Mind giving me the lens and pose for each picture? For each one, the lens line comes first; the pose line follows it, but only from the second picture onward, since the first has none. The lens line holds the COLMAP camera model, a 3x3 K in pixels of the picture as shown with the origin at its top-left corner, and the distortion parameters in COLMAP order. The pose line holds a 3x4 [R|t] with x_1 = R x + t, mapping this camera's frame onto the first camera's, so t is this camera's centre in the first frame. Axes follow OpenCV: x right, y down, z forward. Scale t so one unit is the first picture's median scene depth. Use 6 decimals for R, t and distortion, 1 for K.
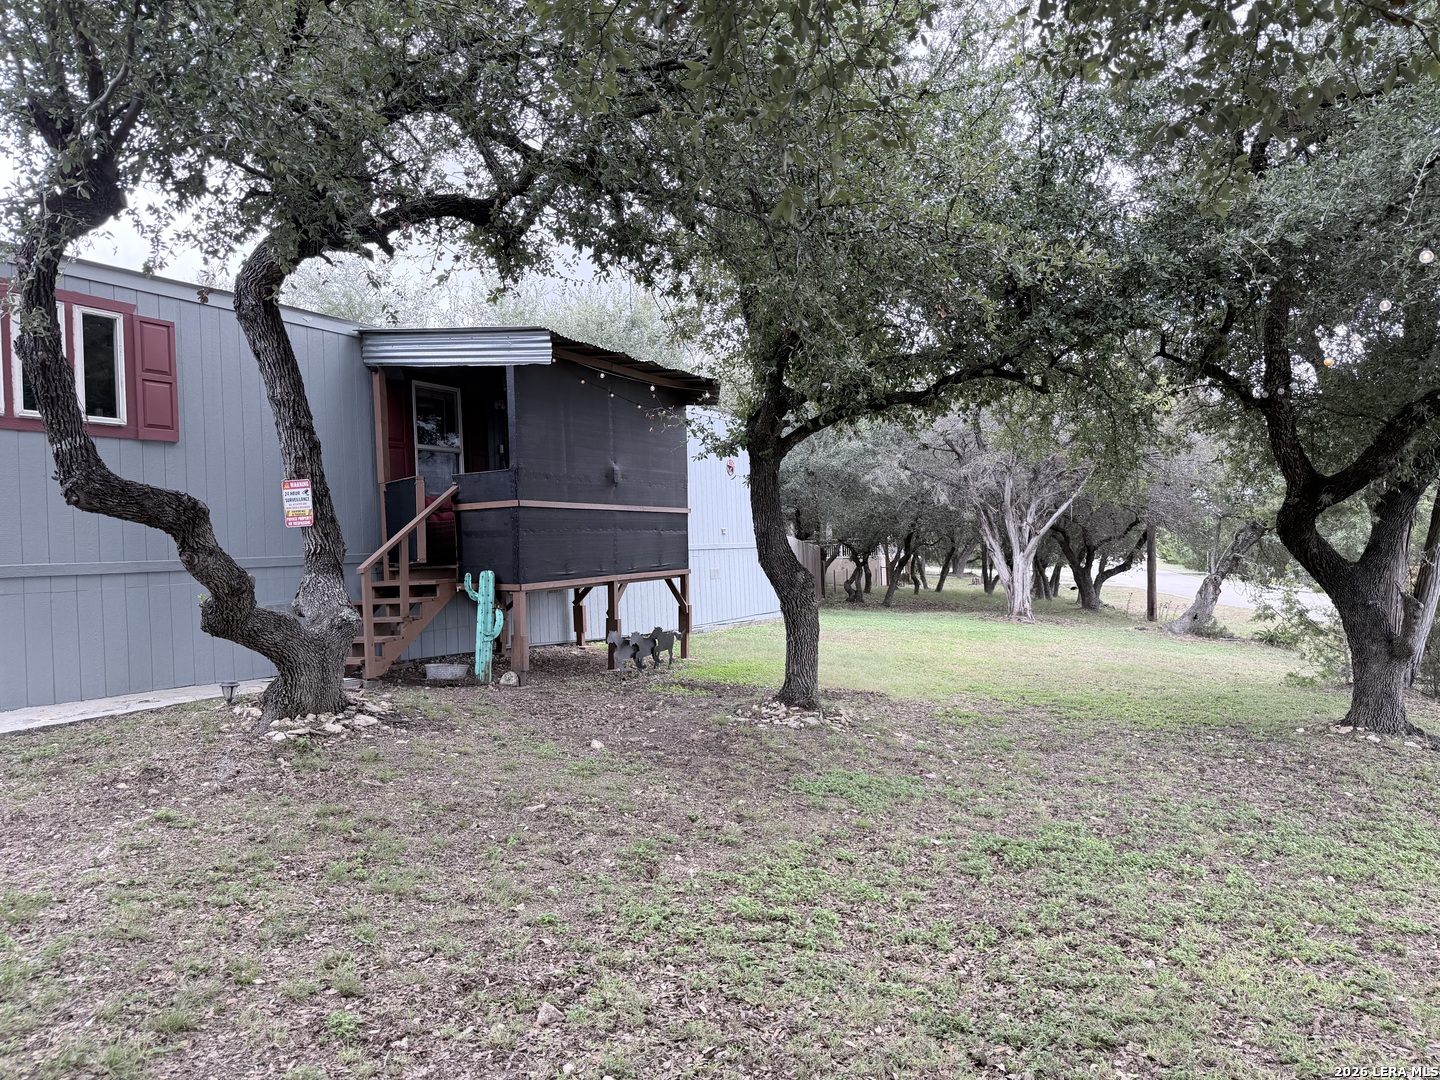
lens RADIAL K [[1011.0, 0, 720.0], [0, 1011.0, 540.0], [0, 0, 1]] dist [0.038642, -0.000256]
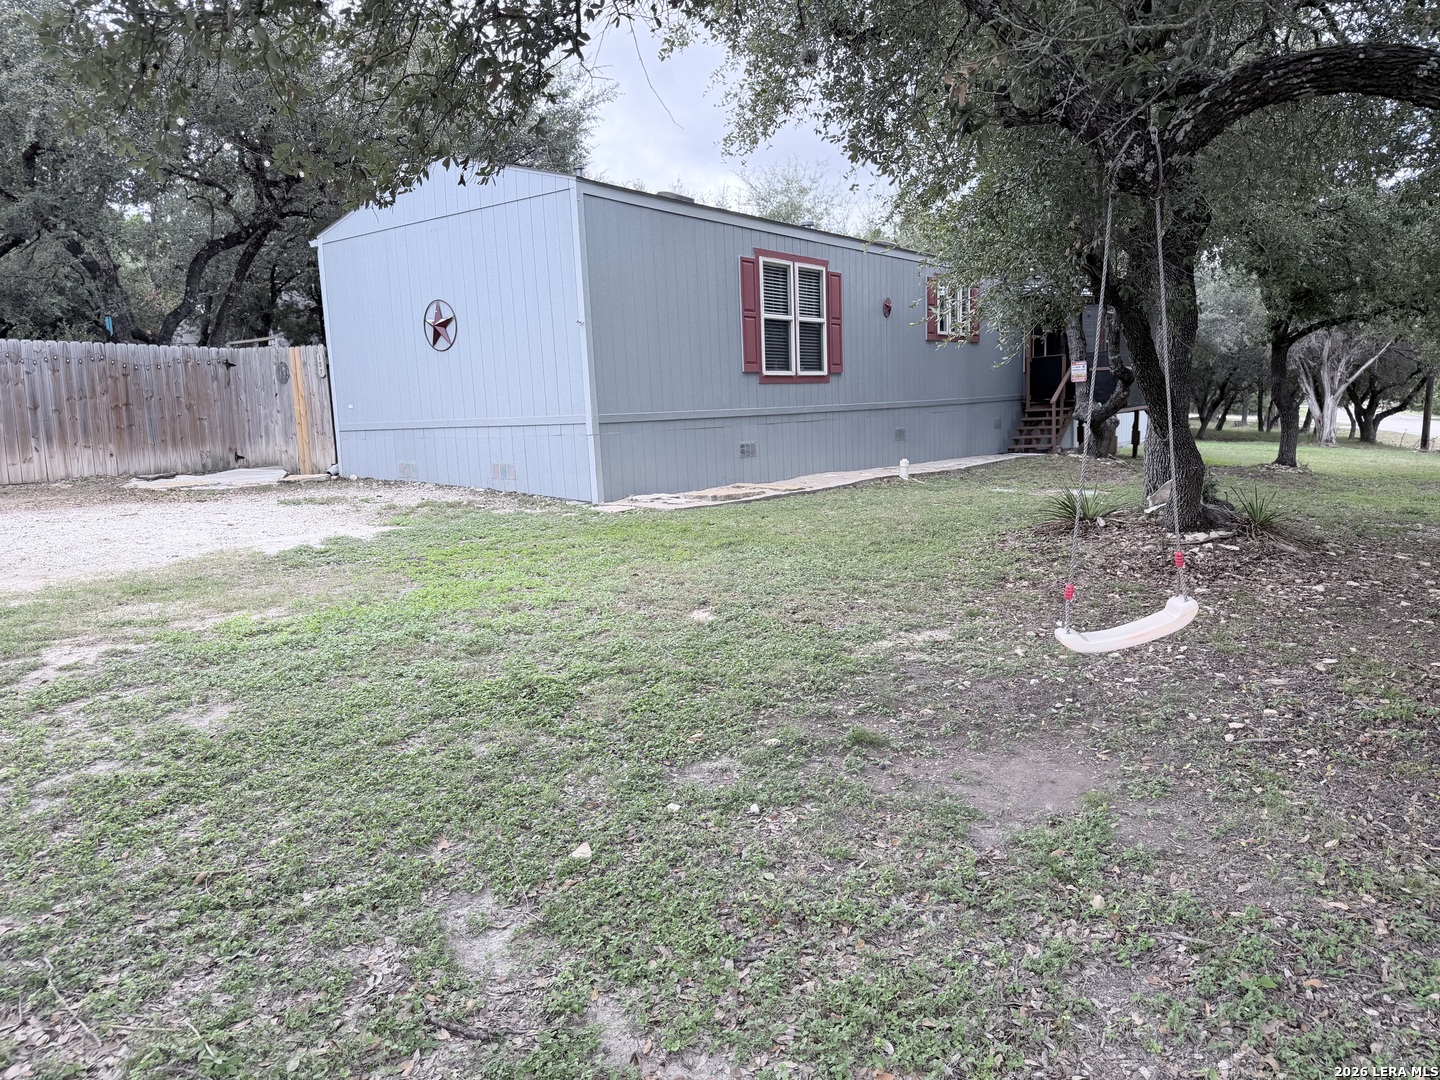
lens RADIAL K [[1011.0, 0, 720.0], [0, 1011.0, 540.0], [0, 0, 1]] dist [0.038642, -0.000256]
pose [[0.987859, 0.014778, -0.154648, -0.294105], [0.007347, 0.989908, 0.141523, 0.003435], [0.155179, -0.140941, 0.977781, -0.489775]]
